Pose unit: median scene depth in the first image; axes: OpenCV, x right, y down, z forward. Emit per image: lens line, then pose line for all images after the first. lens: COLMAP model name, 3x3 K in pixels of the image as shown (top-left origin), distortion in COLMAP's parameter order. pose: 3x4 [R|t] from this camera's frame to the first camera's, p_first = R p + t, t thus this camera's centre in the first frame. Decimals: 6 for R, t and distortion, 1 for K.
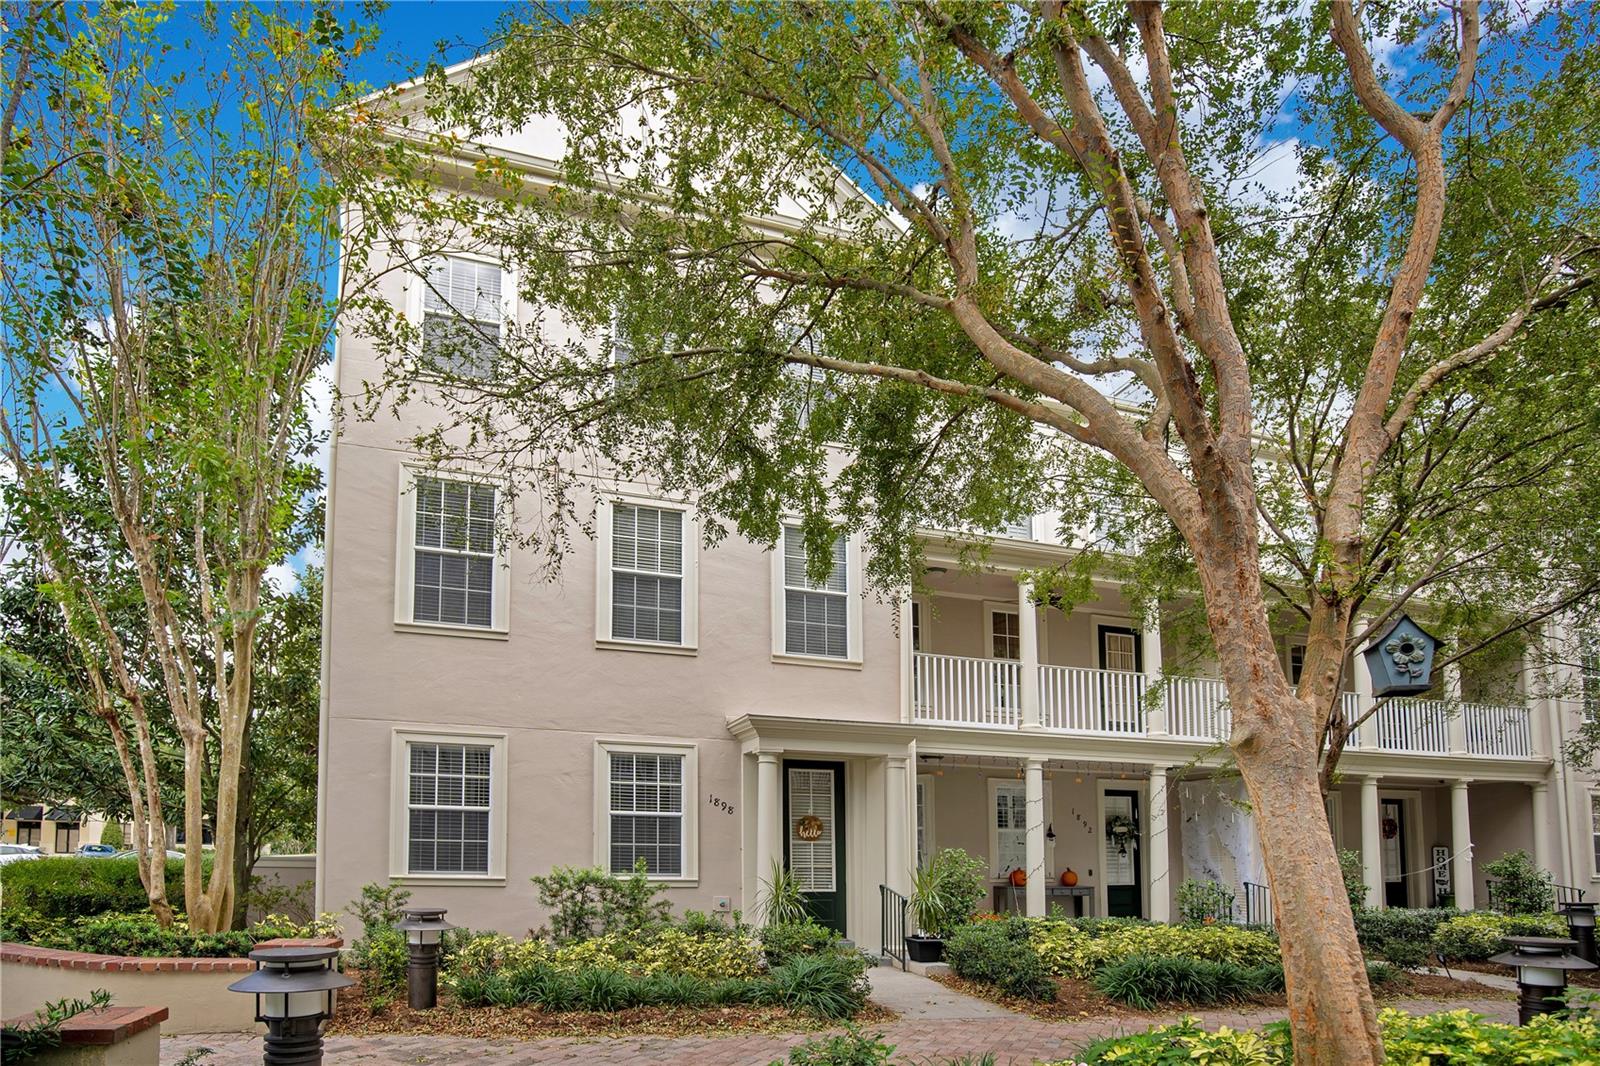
lens RADIAL K [[746.8, 0, 634.7], [0, 746.8, 507.1], [0, 0, 1]] dist [-0.014514, -0.000122]
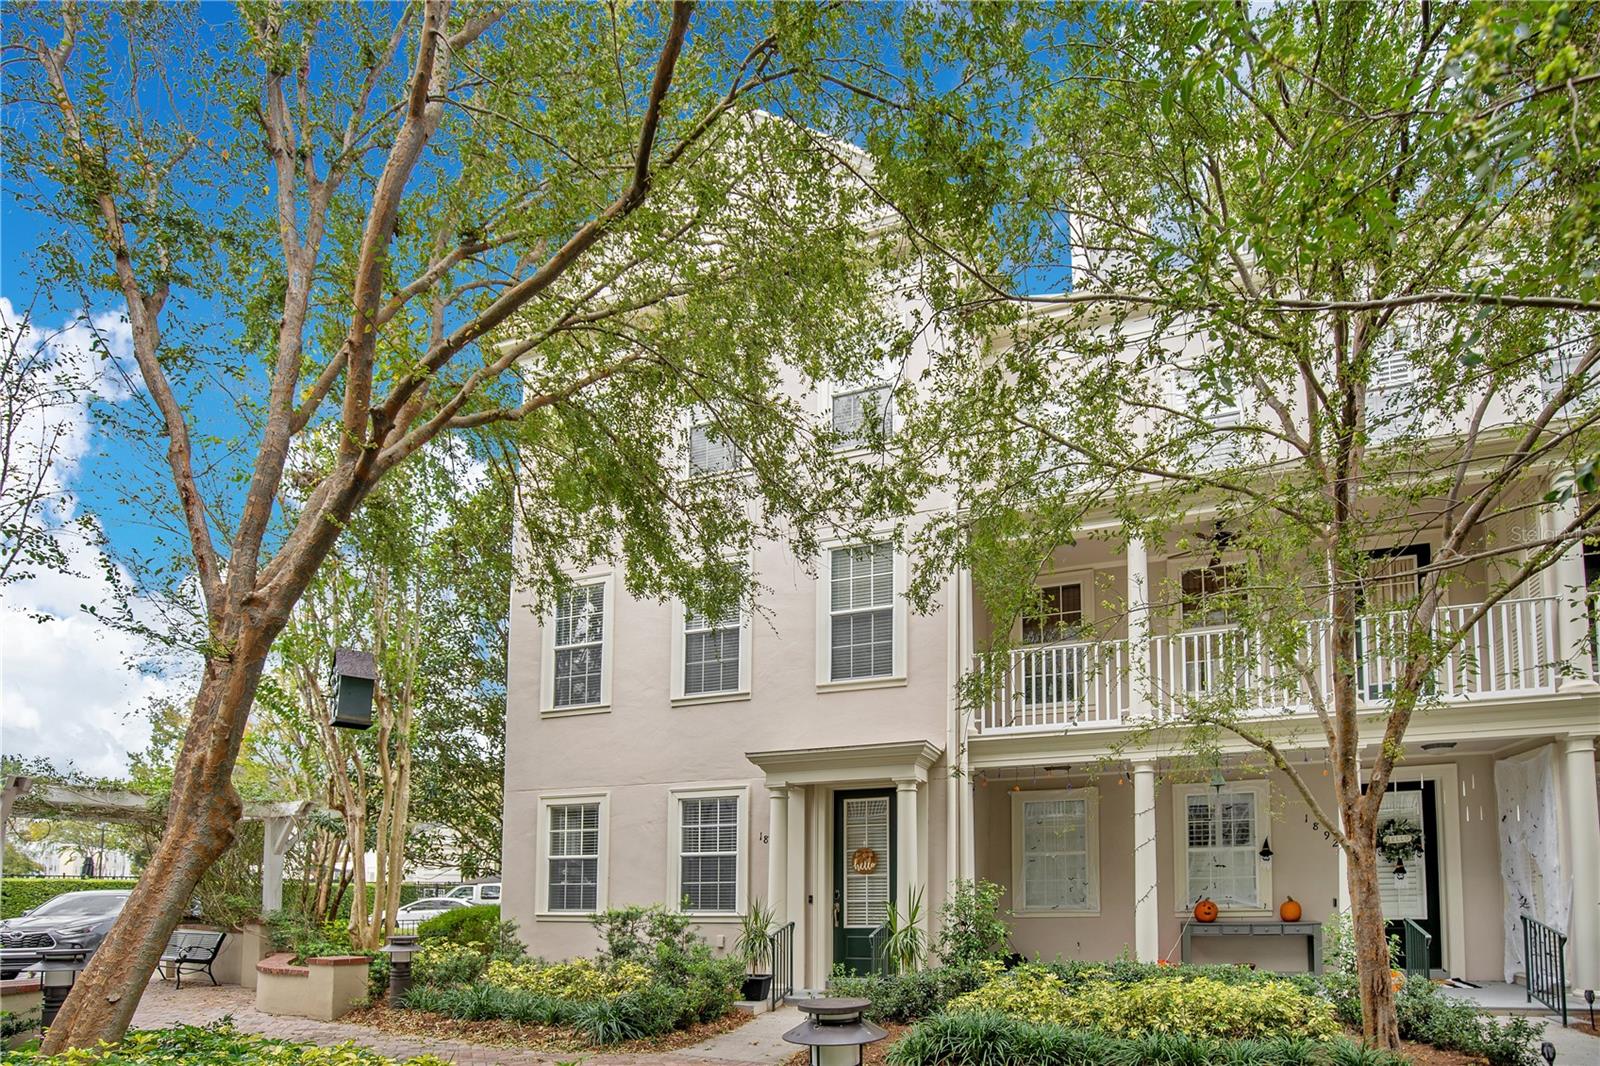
lens RADIAL K [[734.8, 0, 803.2], [0, 734.8, 539.0], [0, 0, 1]] dist [-0.015093, 0.005775]
pose [[0.824621, -0.264433, -0.500075, 0.739539], [0.257035, 0.962641, -0.085182, 0.093739], [0.503918, -0.058294, 0.861782, 0.173409]]
